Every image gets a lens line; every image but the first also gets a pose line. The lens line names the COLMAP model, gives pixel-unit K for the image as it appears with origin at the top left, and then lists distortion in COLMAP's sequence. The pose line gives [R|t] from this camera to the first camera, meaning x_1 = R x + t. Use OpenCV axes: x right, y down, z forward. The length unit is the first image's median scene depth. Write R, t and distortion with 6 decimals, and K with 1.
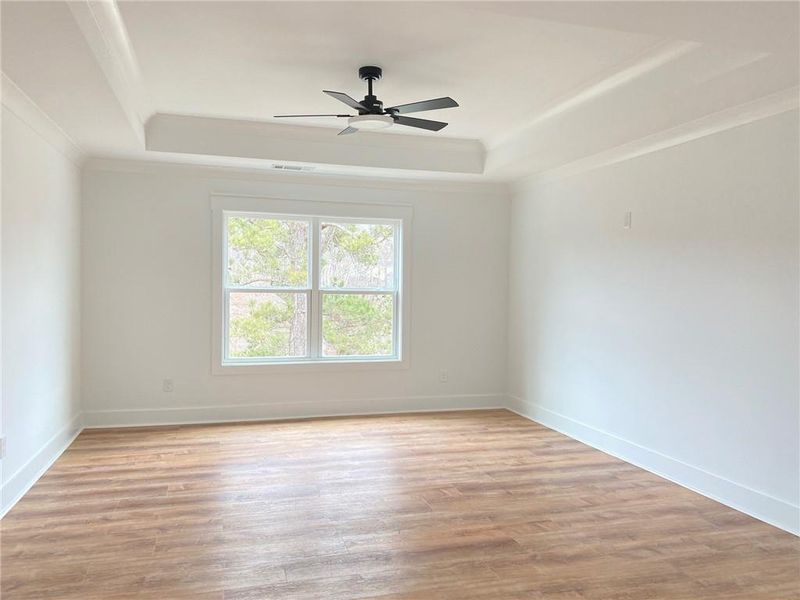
lens RADIAL K [[546.3, 0, 403.2], [0, 546.3, 303.2], [0, 0, 1]] dist [0.003467, -0.005089]
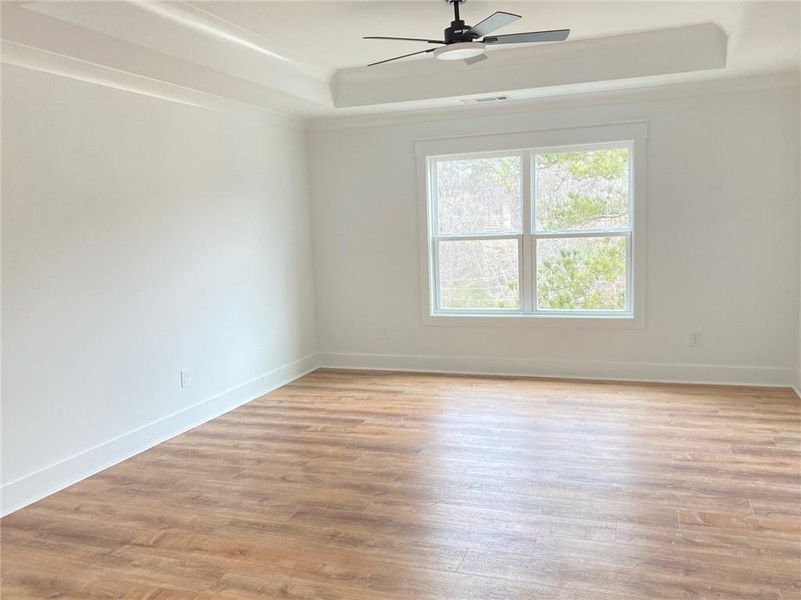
lens RADIAL K [[605.7, 0, 383.5], [0, 605.7, 296.6], [0, 0, 1]] dist [0.055456, -0.084529]
pose [[0.848305, 0.018695, -0.529178, 0.198757], [0.027109, 0.996533, 0.078664, -0.010256], [0.528813, -0.081077, 0.844857, 0.039487]]
